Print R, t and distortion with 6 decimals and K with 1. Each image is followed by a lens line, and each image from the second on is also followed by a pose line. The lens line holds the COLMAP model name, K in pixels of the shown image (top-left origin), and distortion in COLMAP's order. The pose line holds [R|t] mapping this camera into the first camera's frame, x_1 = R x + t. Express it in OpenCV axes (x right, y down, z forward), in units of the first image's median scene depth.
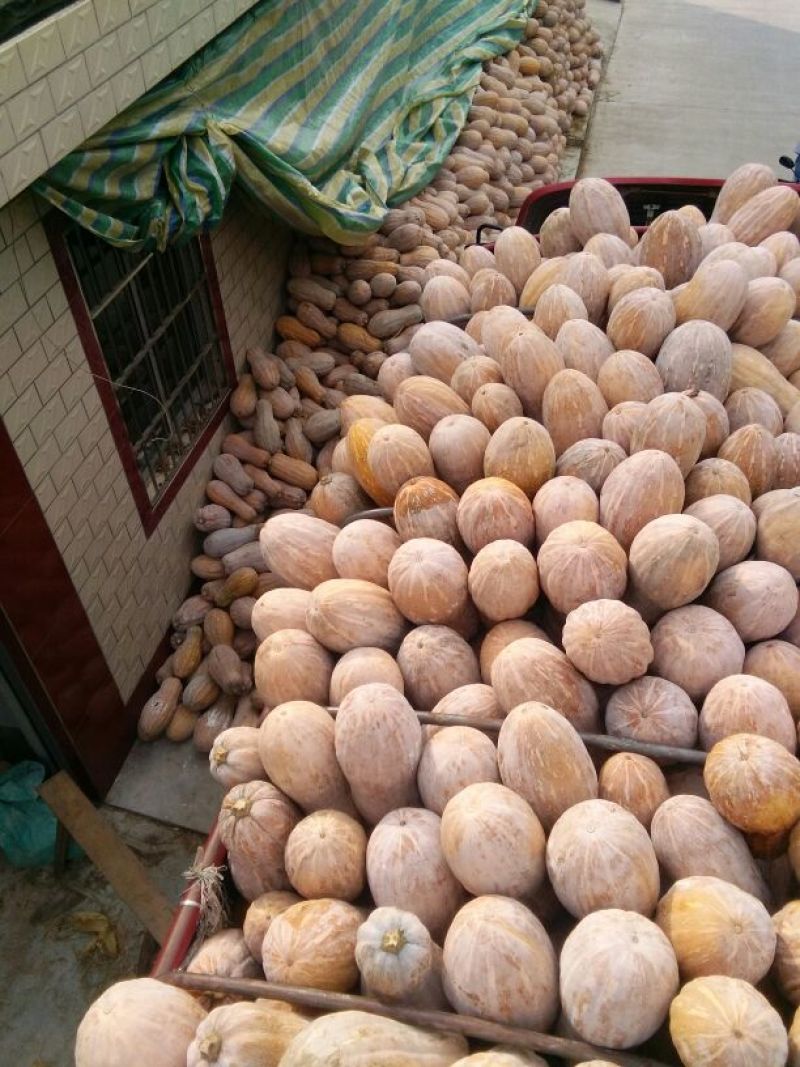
lens RADIAL K [[896.0, 0, 439.6], [0, 896.0, 534.5], [0, 0, 1]] dist [0.056304, -0.019810]
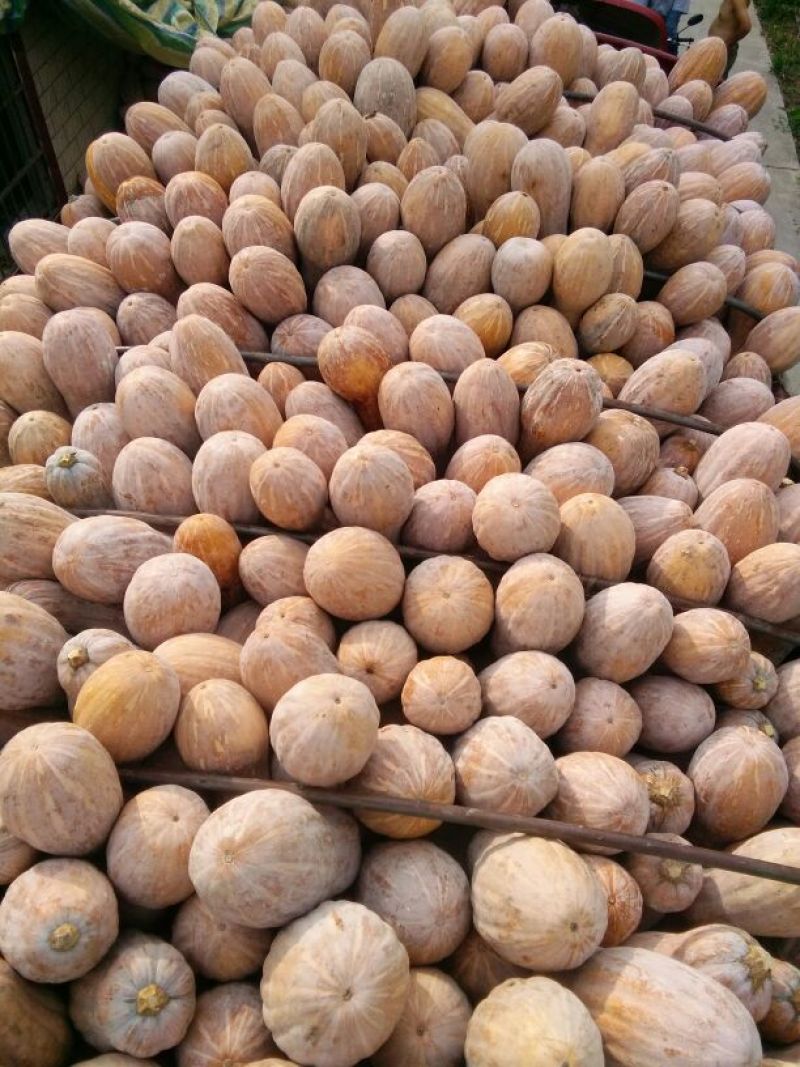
lens RADIAL K [[896.0, 0, 439.6], [0, 896.0, 534.5], [0, 0, 1]] dist [0.056304, -0.019810]
pose [[0.996166, -0.025349, 0.083734, 0.290535], [0.017104, 0.995064, 0.097748, 0.325343], [-0.085799, -0.095941, 0.991682, -0.302792]]
